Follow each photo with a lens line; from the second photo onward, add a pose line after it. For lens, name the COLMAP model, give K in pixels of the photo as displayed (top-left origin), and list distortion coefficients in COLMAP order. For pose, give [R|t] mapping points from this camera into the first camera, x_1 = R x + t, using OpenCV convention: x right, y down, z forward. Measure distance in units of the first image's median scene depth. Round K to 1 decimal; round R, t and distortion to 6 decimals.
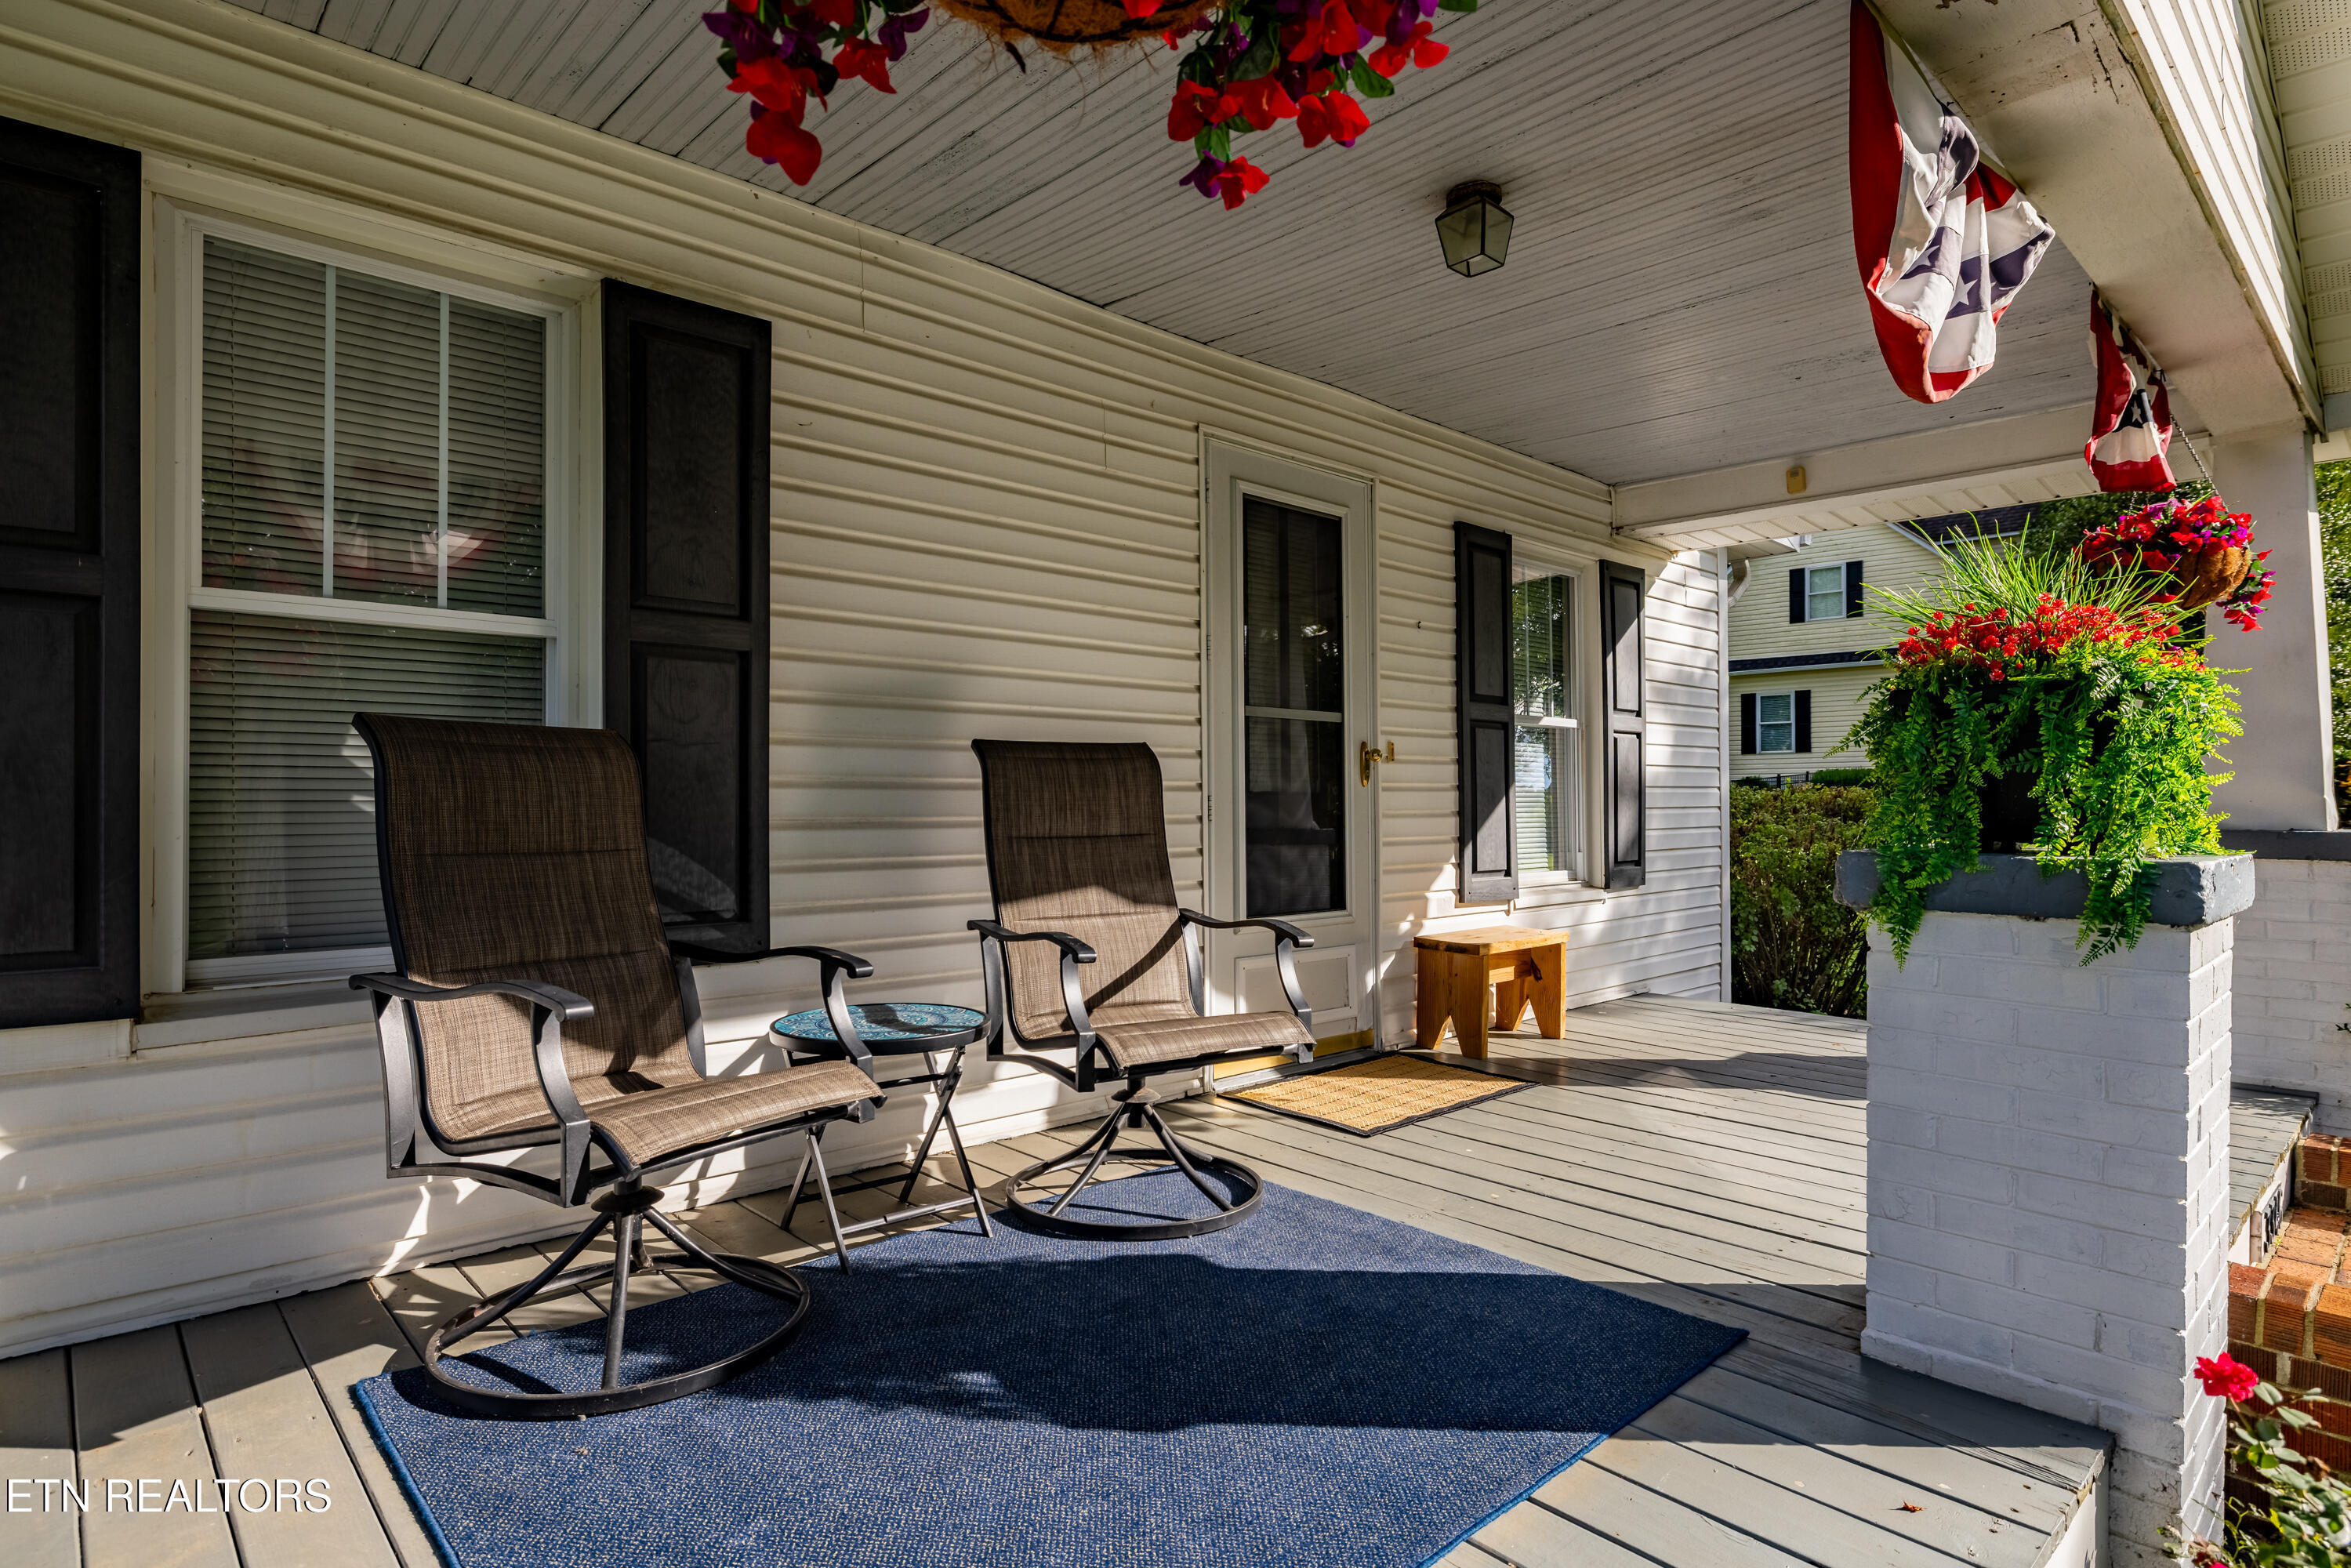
lens RADIAL K [[1239.7, 0, 1175.5], [0, 1239.7, 784.0], [0, 0, 1]] dist [0.002424, 0.000177]
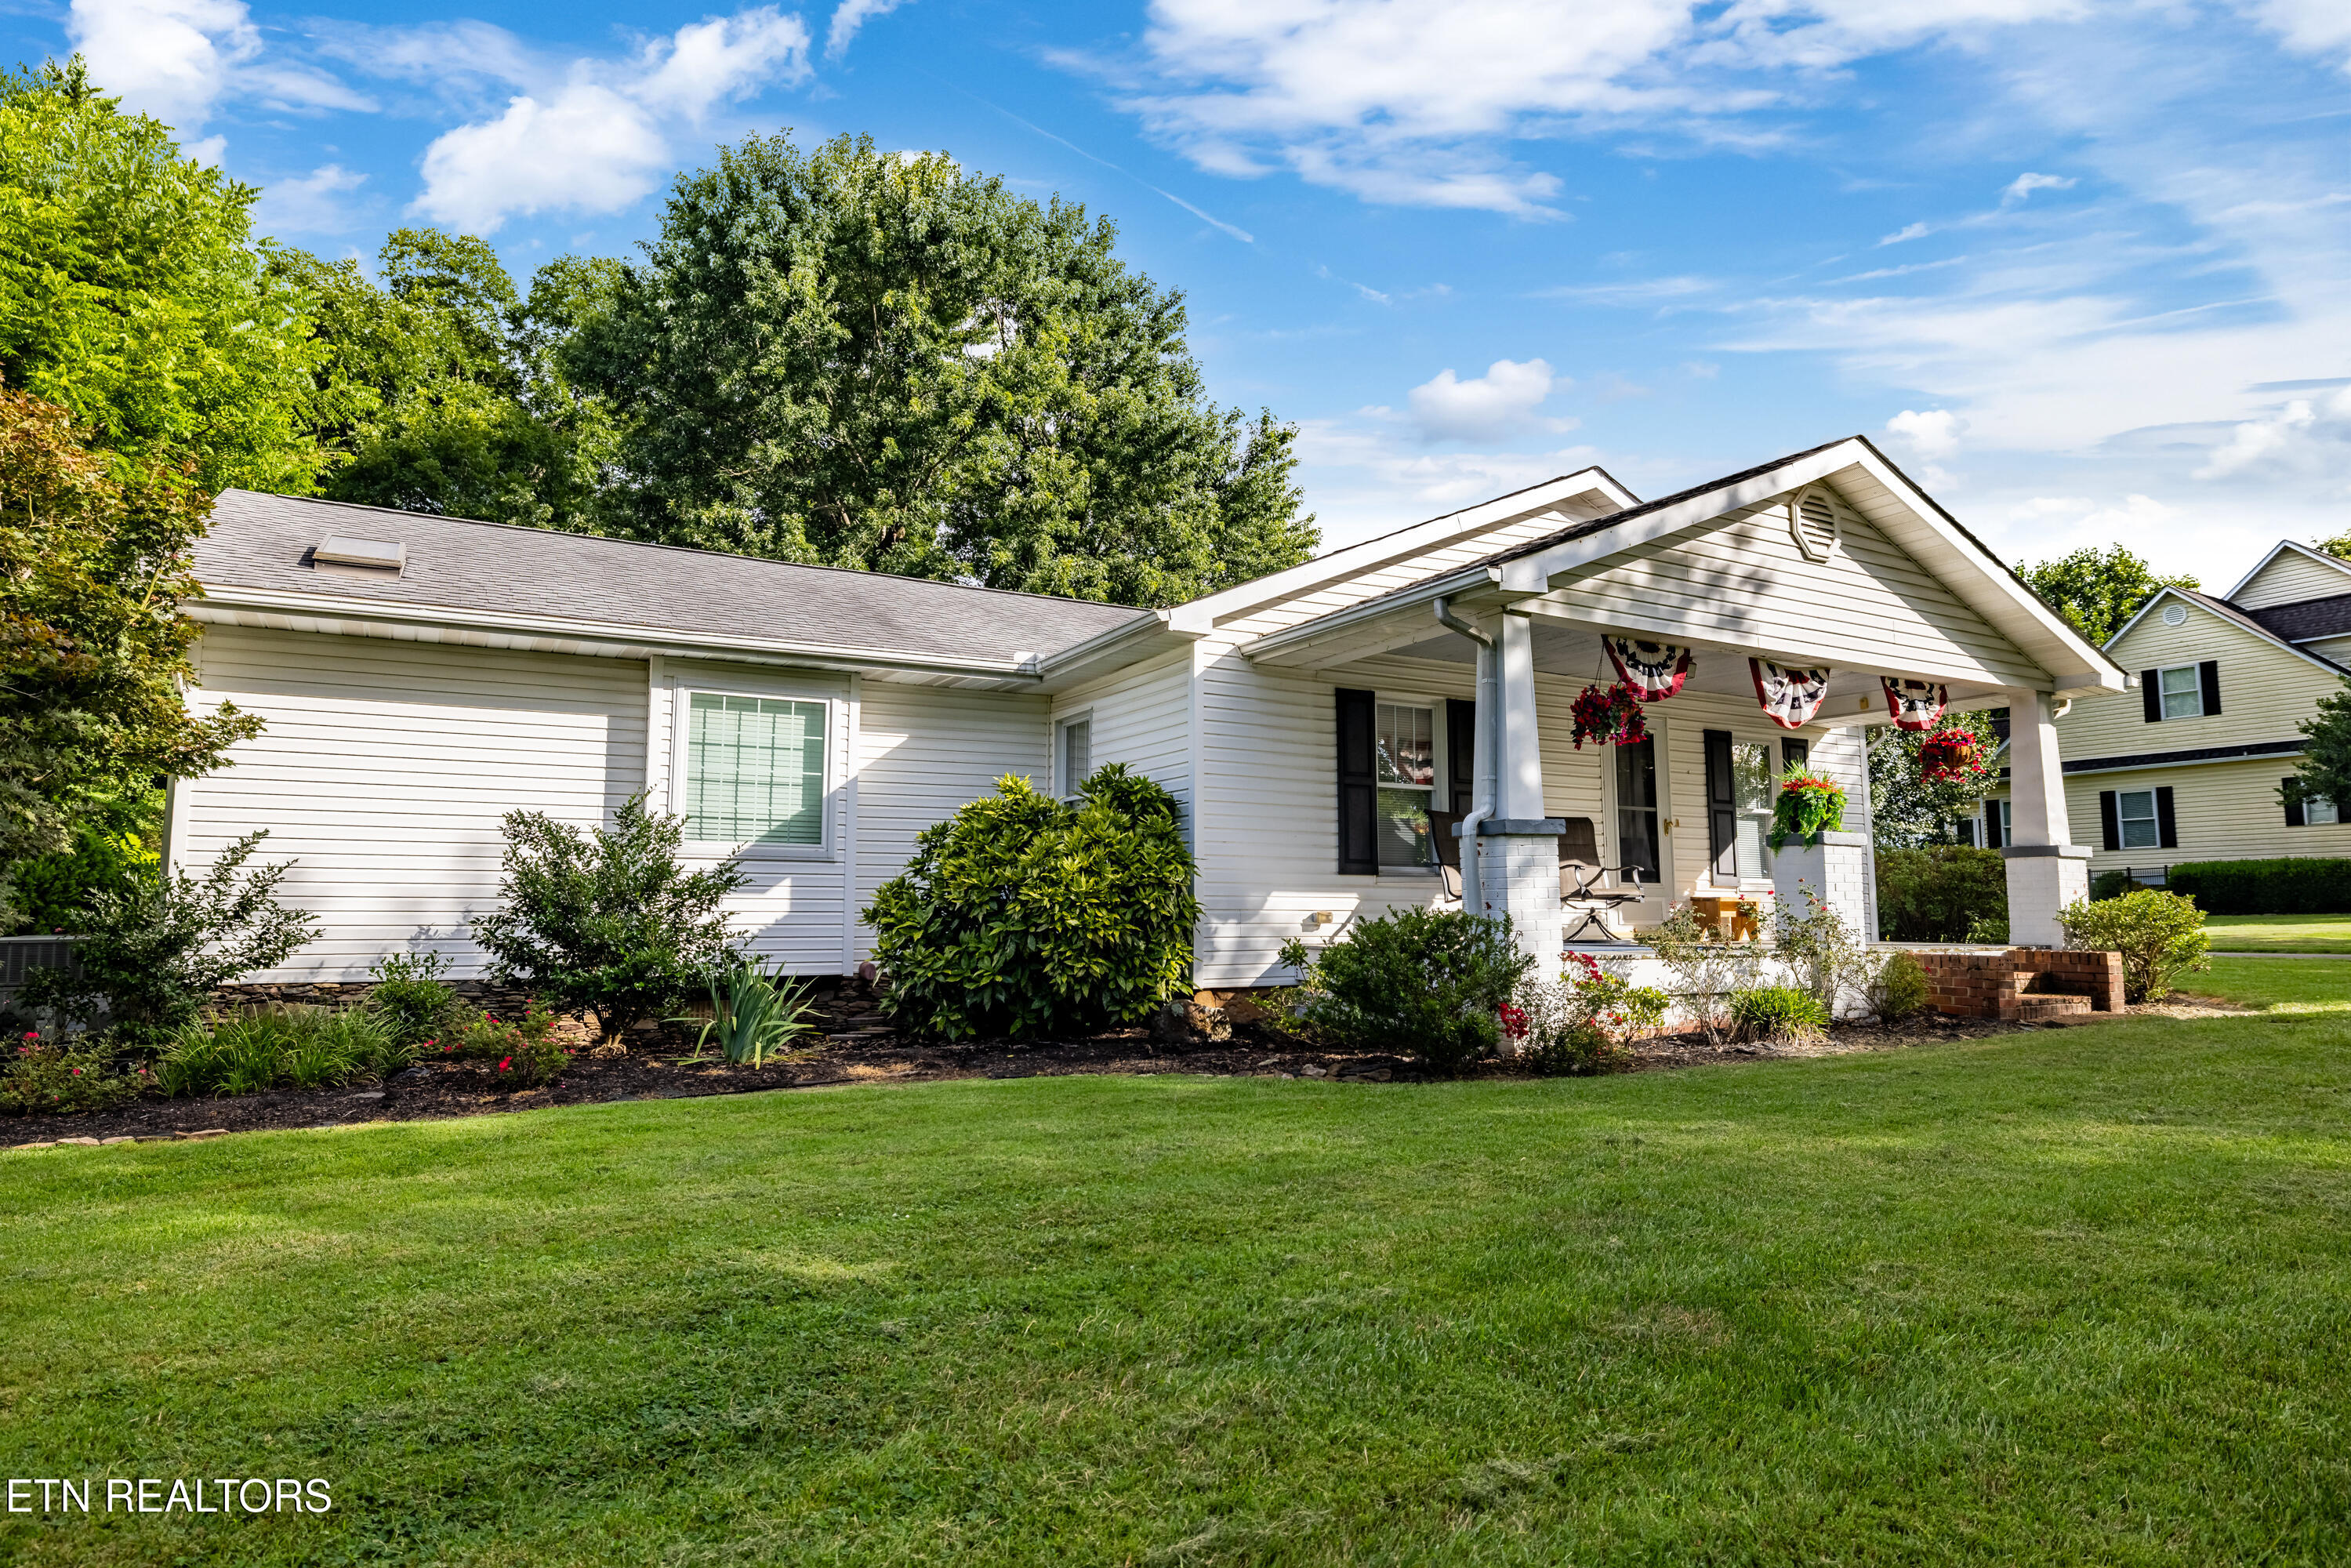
lens RADIAL K [[1376.4, 0, 1175.5], [0, 1376.4, 784.0], [0, 0, 1]] dist [0.000226, 0.001431]
pose [[0.972837, -0.021584, -0.230482, -0.167858], [0.001332, 0.996149, -0.087664, 0.134420], [0.231486, 0.084976, 0.969120, -1.893084]]
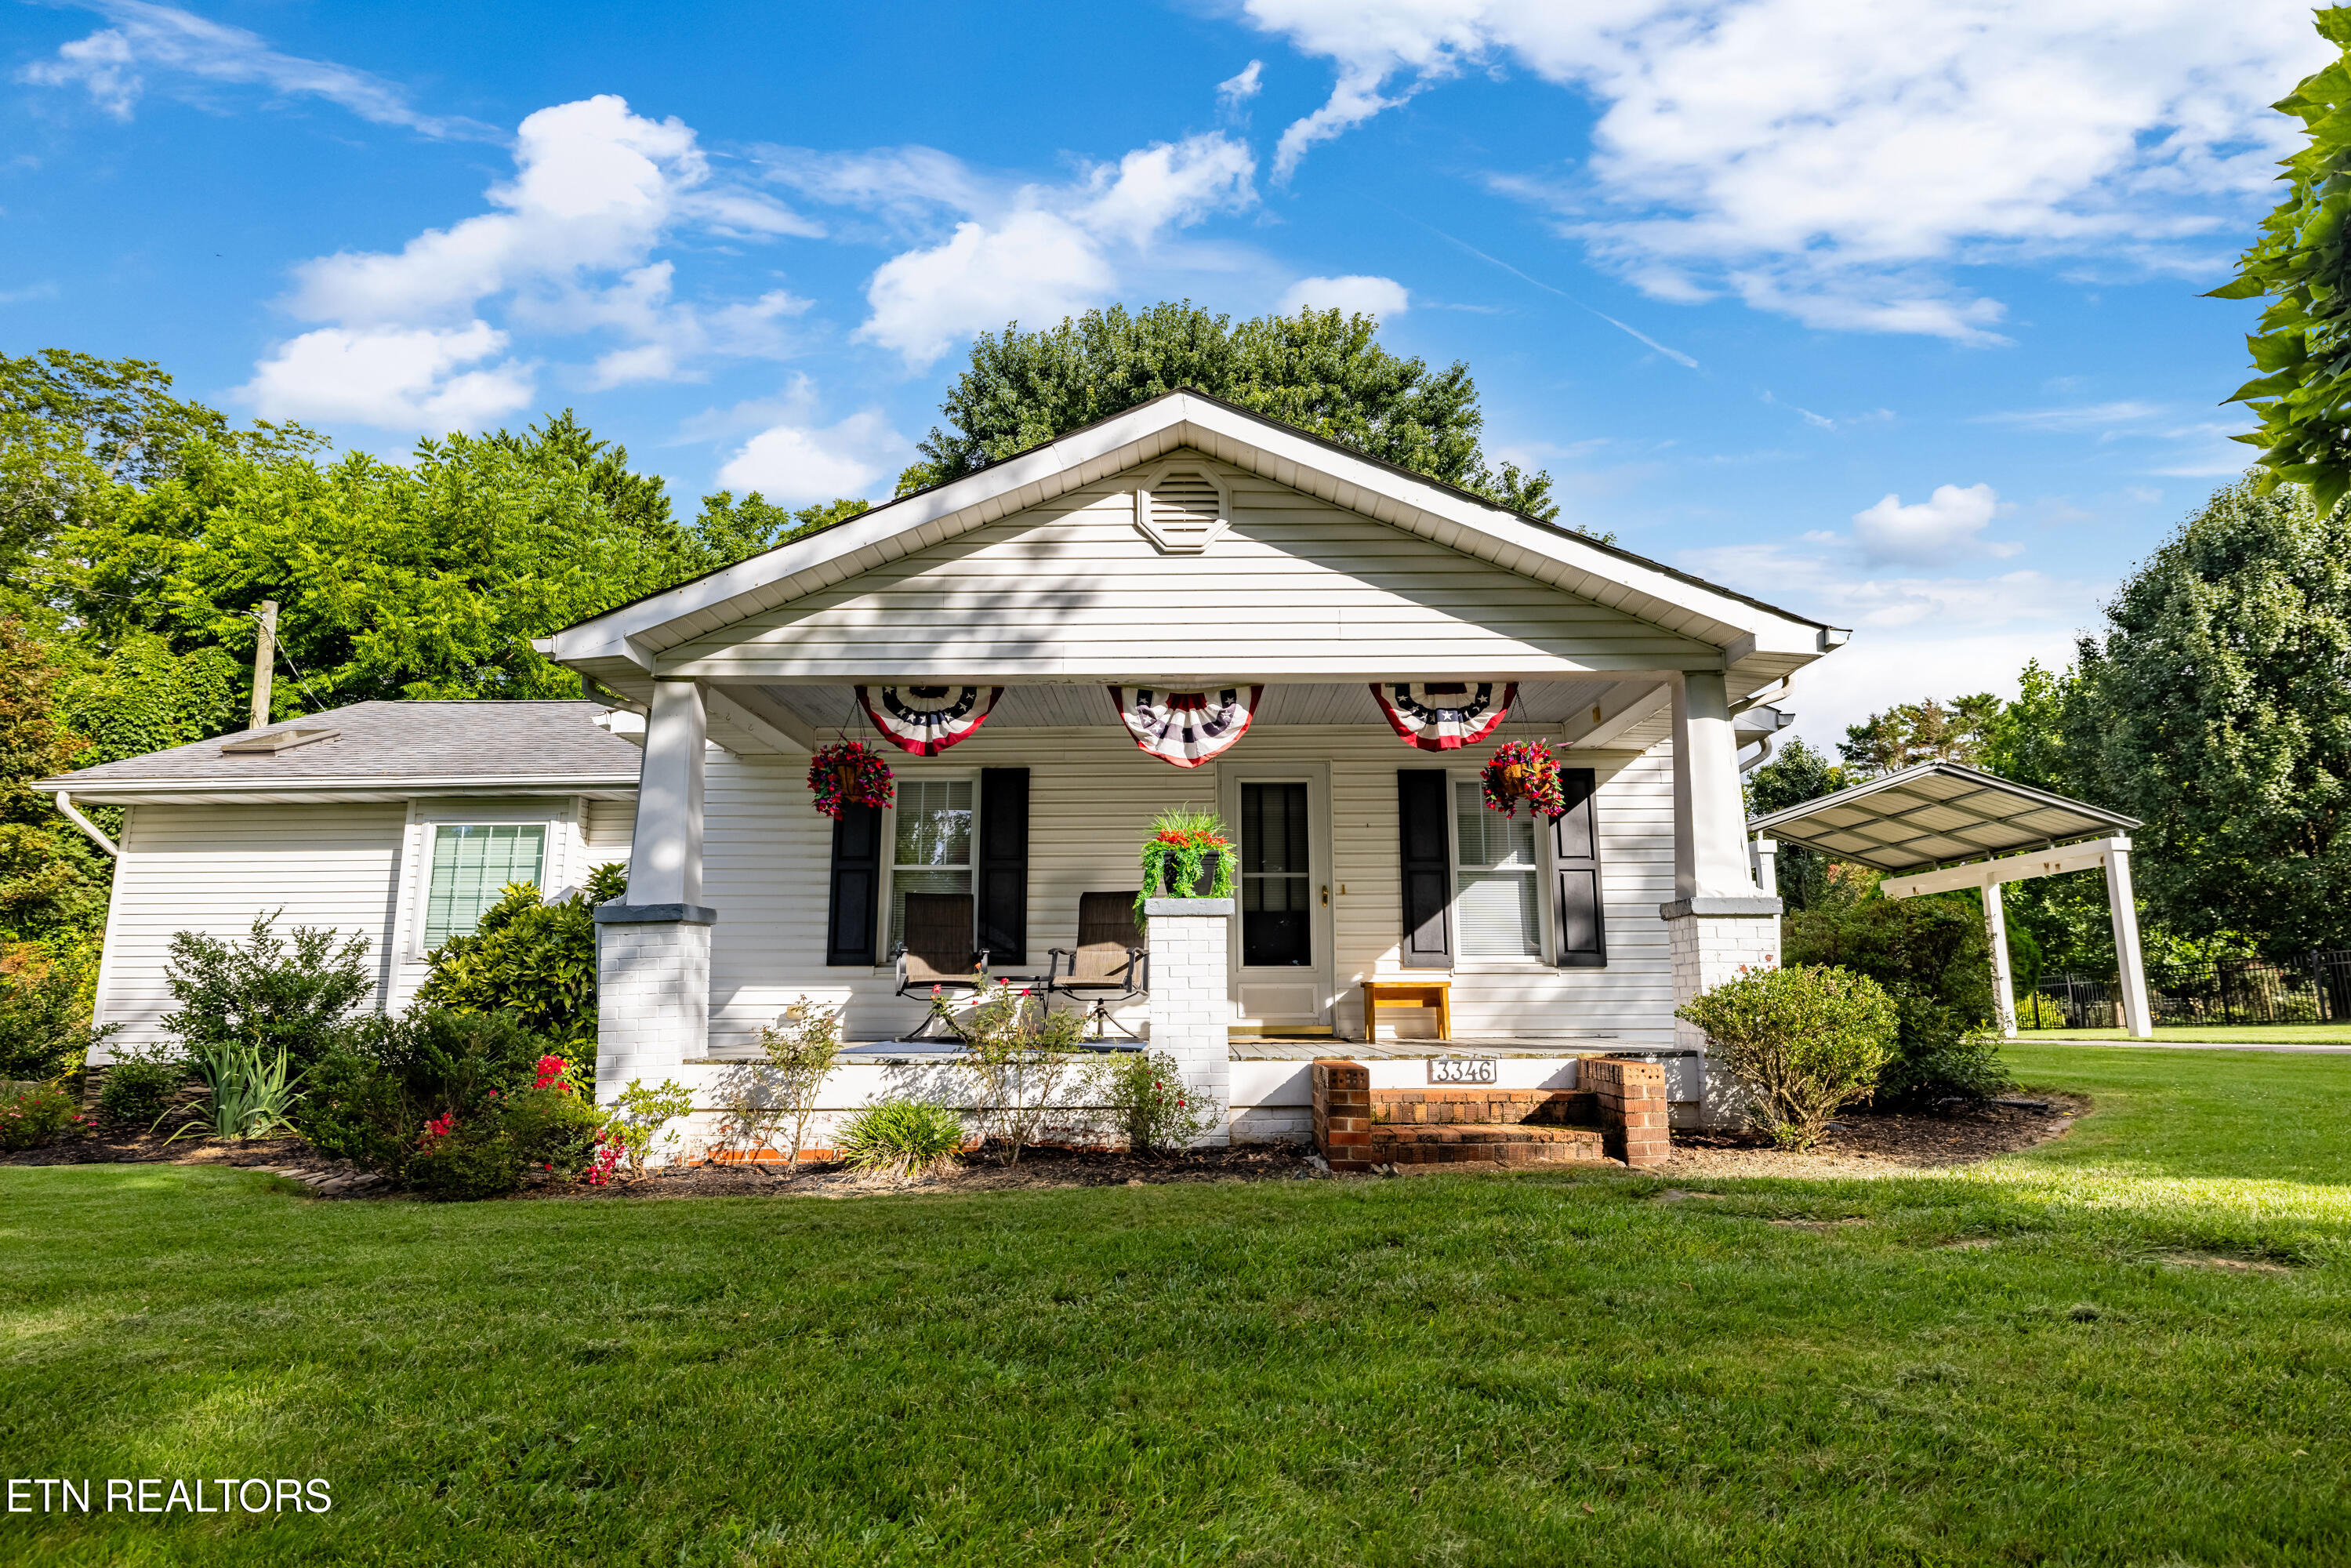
lens RADIAL K [[1275.6, 0, 1175.5], [0, 1275.6, 784.0], [0, 0, 1]] dist [-0.000662, -0.000076]
pose [[0.718405, -0.120910, -0.685037, 1.373113], [0.012003, 0.986786, -0.161582, 0.132480], [0.695522, 0.107858, 0.710363, -0.675793]]
